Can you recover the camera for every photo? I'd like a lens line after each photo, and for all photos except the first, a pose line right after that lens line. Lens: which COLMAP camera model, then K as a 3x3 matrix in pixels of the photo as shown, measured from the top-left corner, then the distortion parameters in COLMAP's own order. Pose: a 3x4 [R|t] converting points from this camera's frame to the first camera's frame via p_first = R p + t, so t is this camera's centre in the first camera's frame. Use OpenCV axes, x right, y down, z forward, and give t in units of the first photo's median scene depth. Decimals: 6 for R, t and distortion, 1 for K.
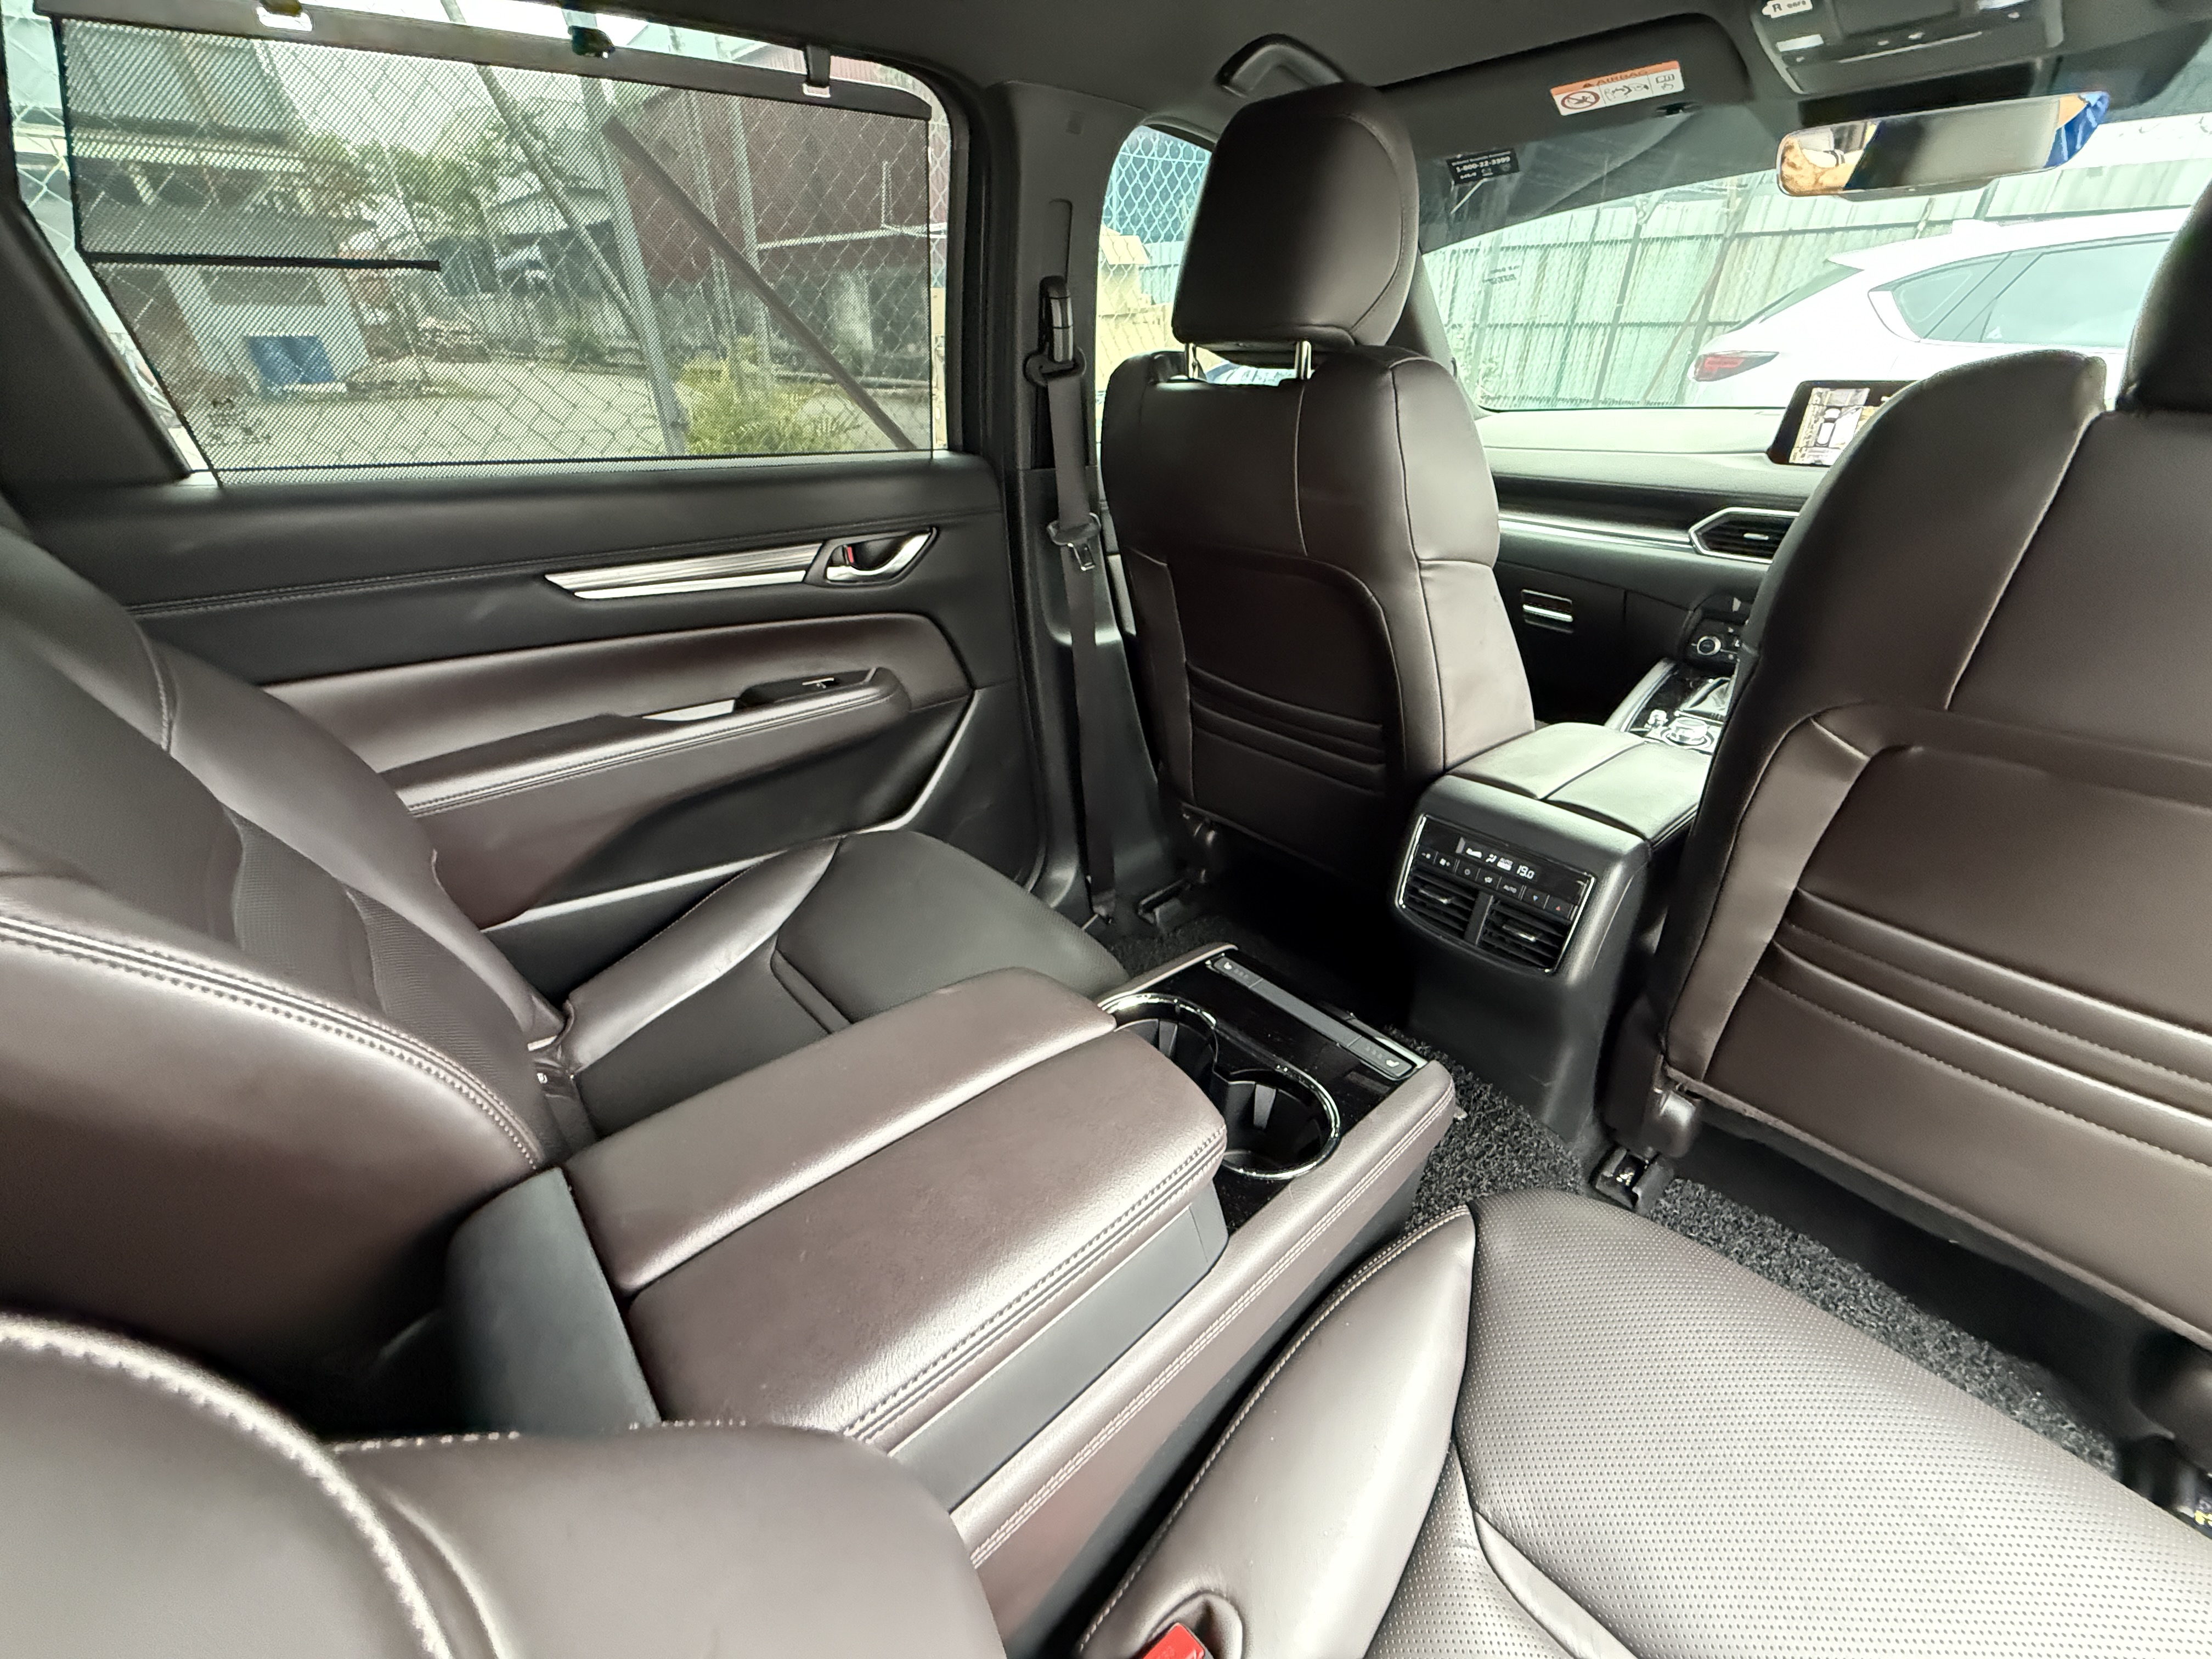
lens RADIAL K [[883.7, 0, 1101.9], [0, 883.7, 832.5], [0, 0, 1]] dist [-0.000294, 0.000261]
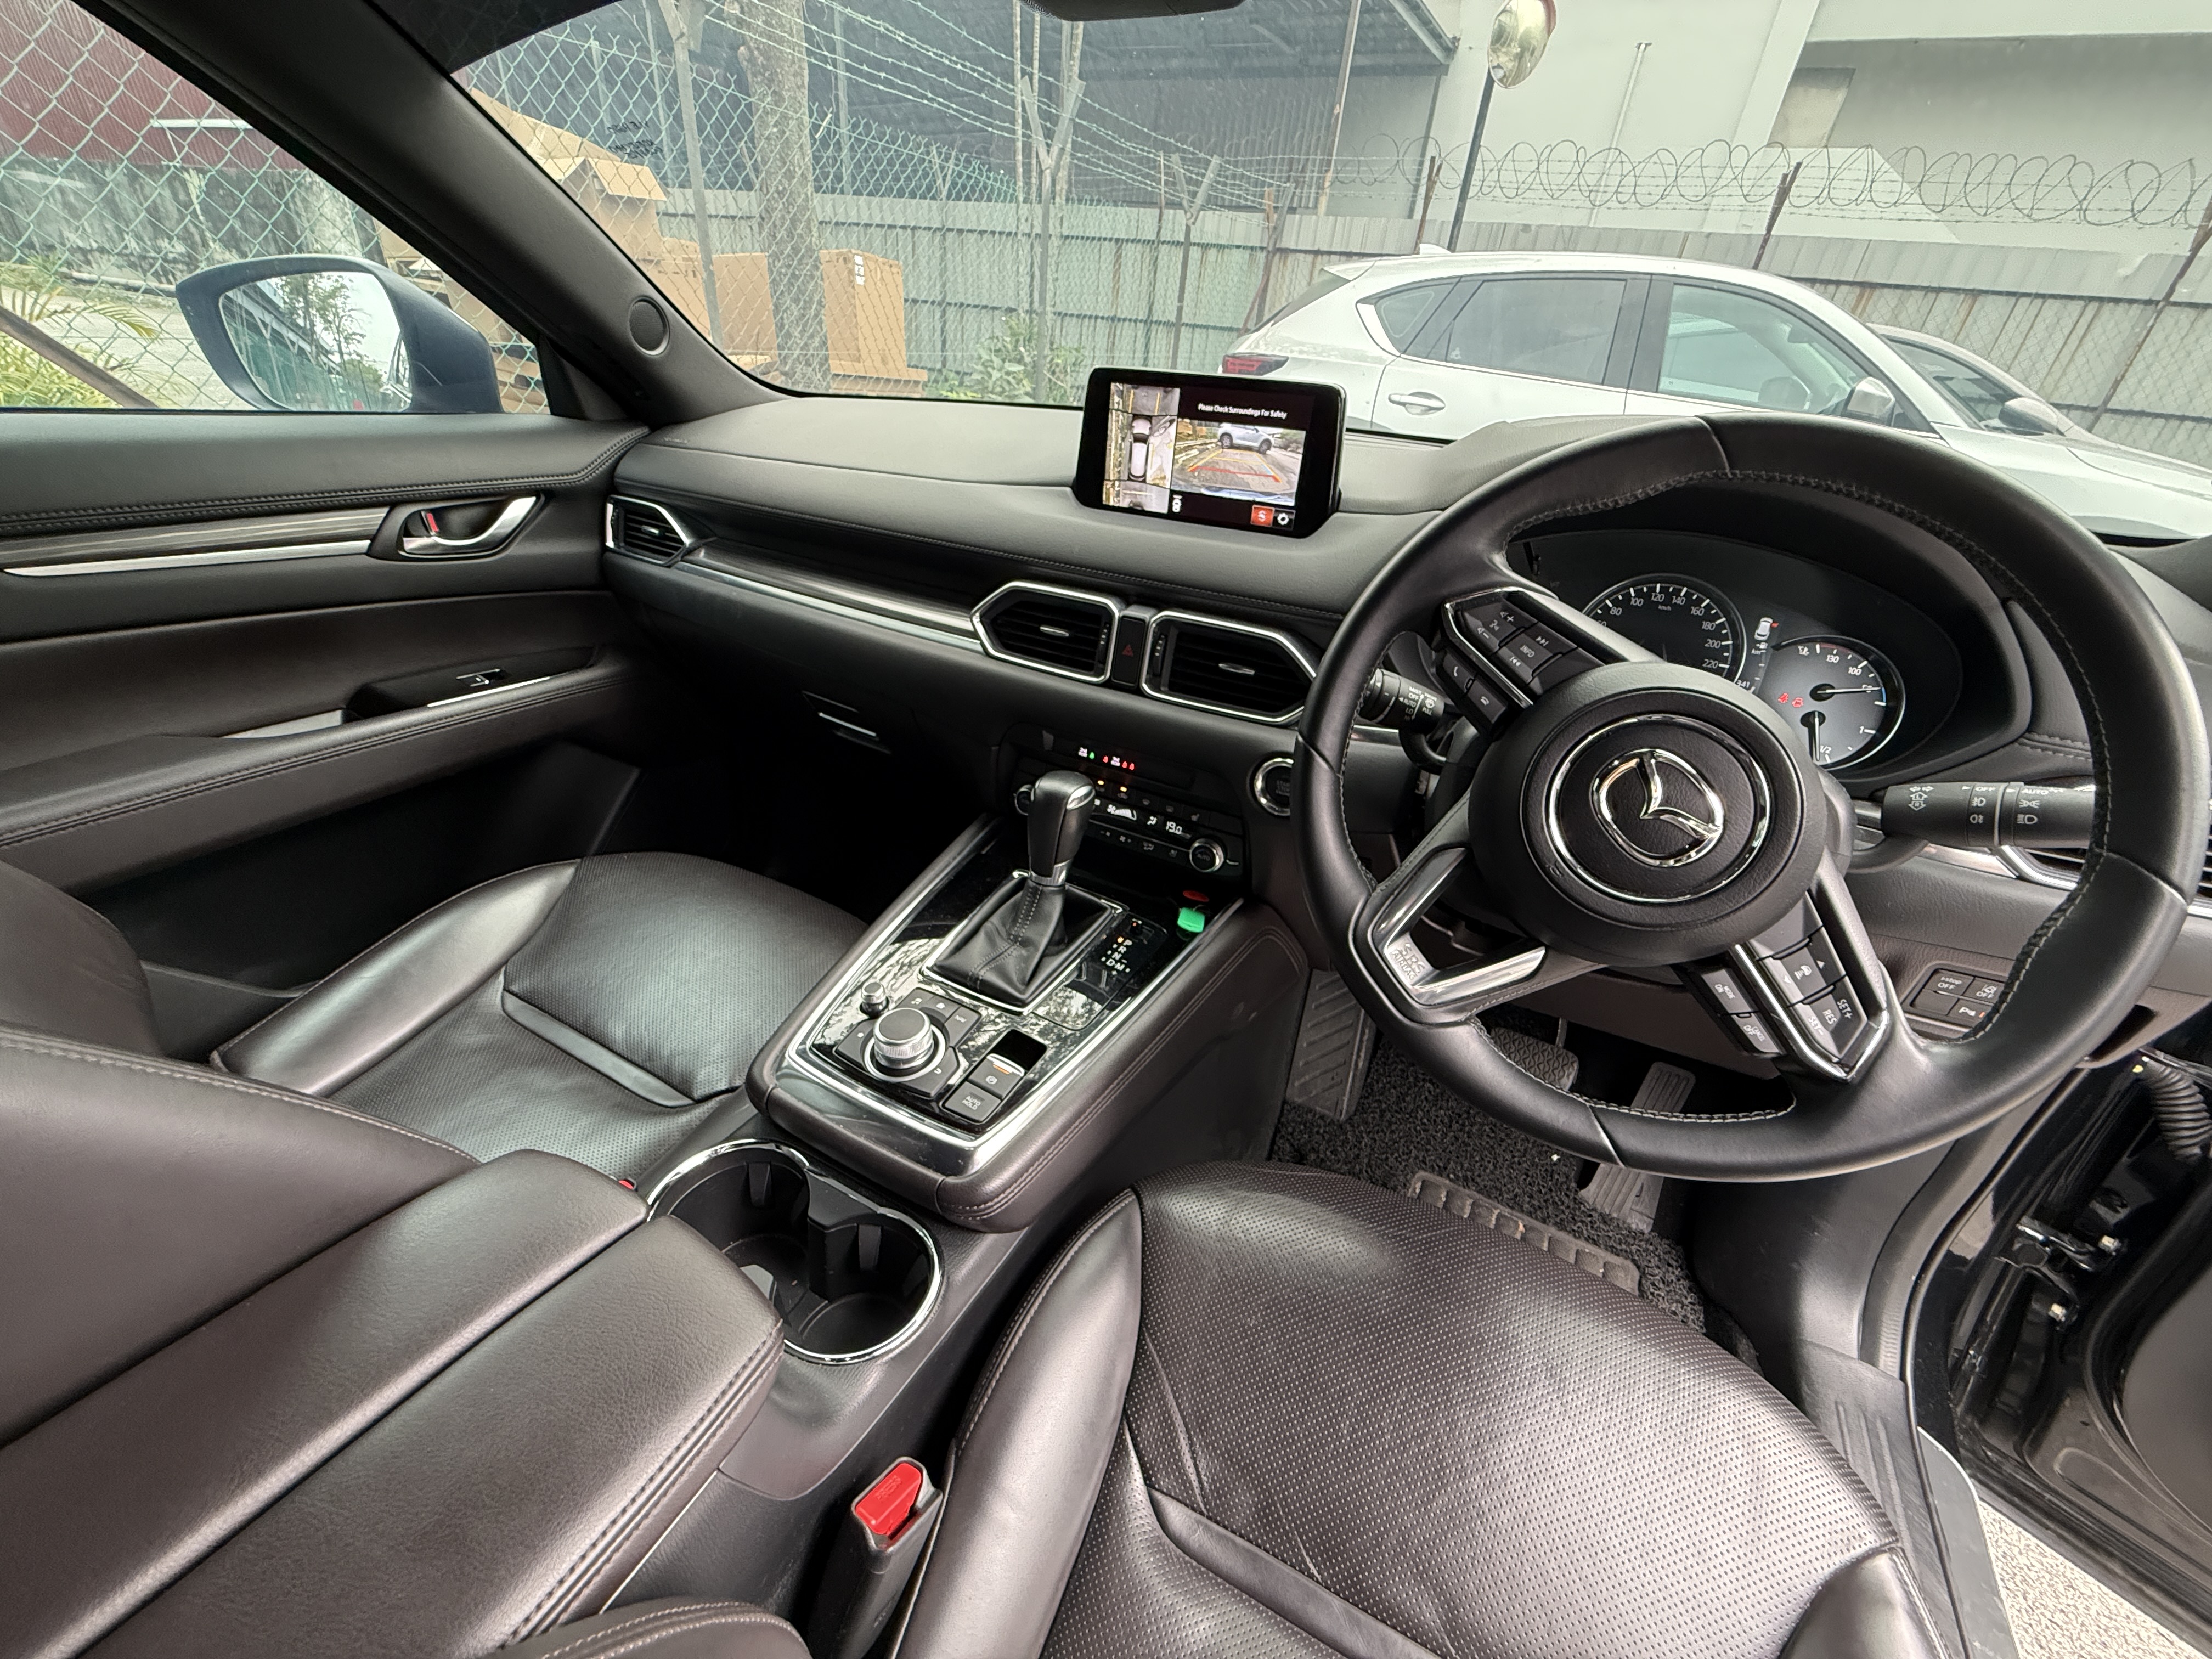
lens RADIAL K [[882.2, 0, 1102.3], [0, 882.2, 832.4], [0, 0, 1]] dist [-0.000319, 0.000296]
pose [[0.934481, -0.105879, 0.339904, 0.640832], [0.099023, 0.994378, 0.037507, -0.254109], [-0.341964, -0.001391, 0.939712, 0.501284]]
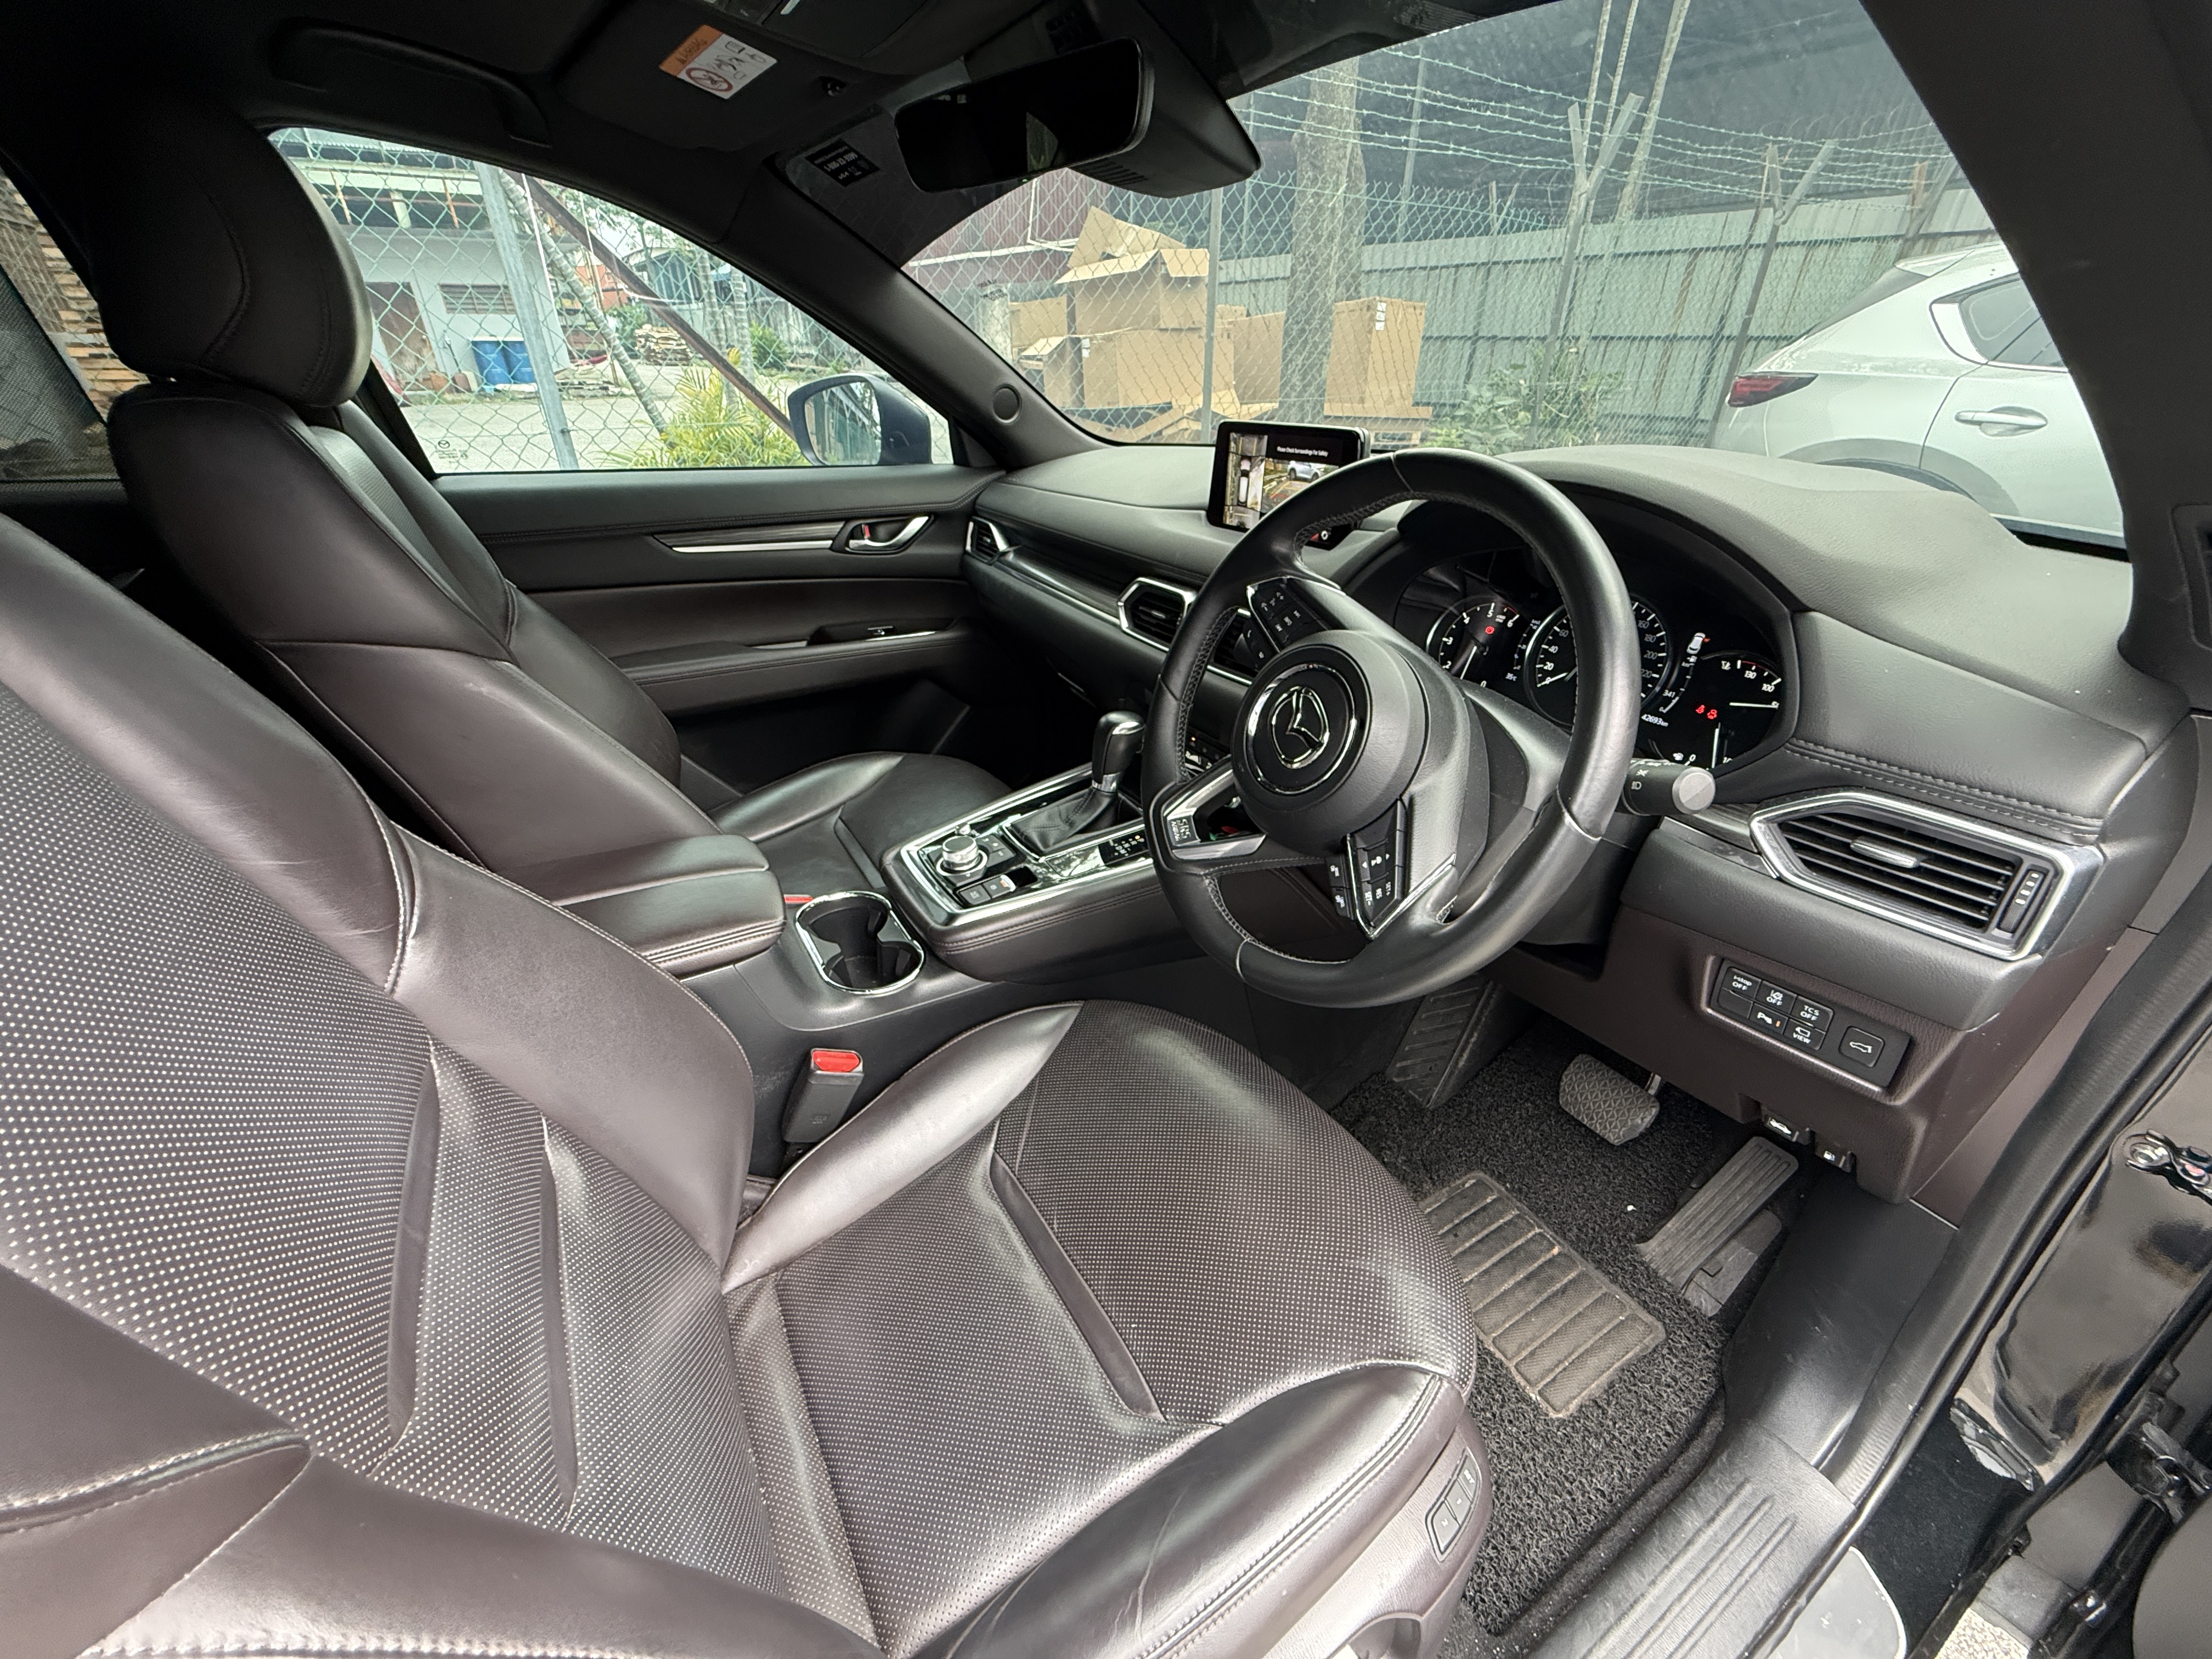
lens RADIAL K [[882.2, 0, 1102.3], [0, 882.2, 832.4], [0, 0, 1]] dist [-0.000319, 0.000296]
pose [[0.983423, 0.092529, -0.155940, 0.962603], [-0.093561, 0.995613, 0.000727, -0.153785], [0.155323, 0.013875, 0.987766, 0.232589]]
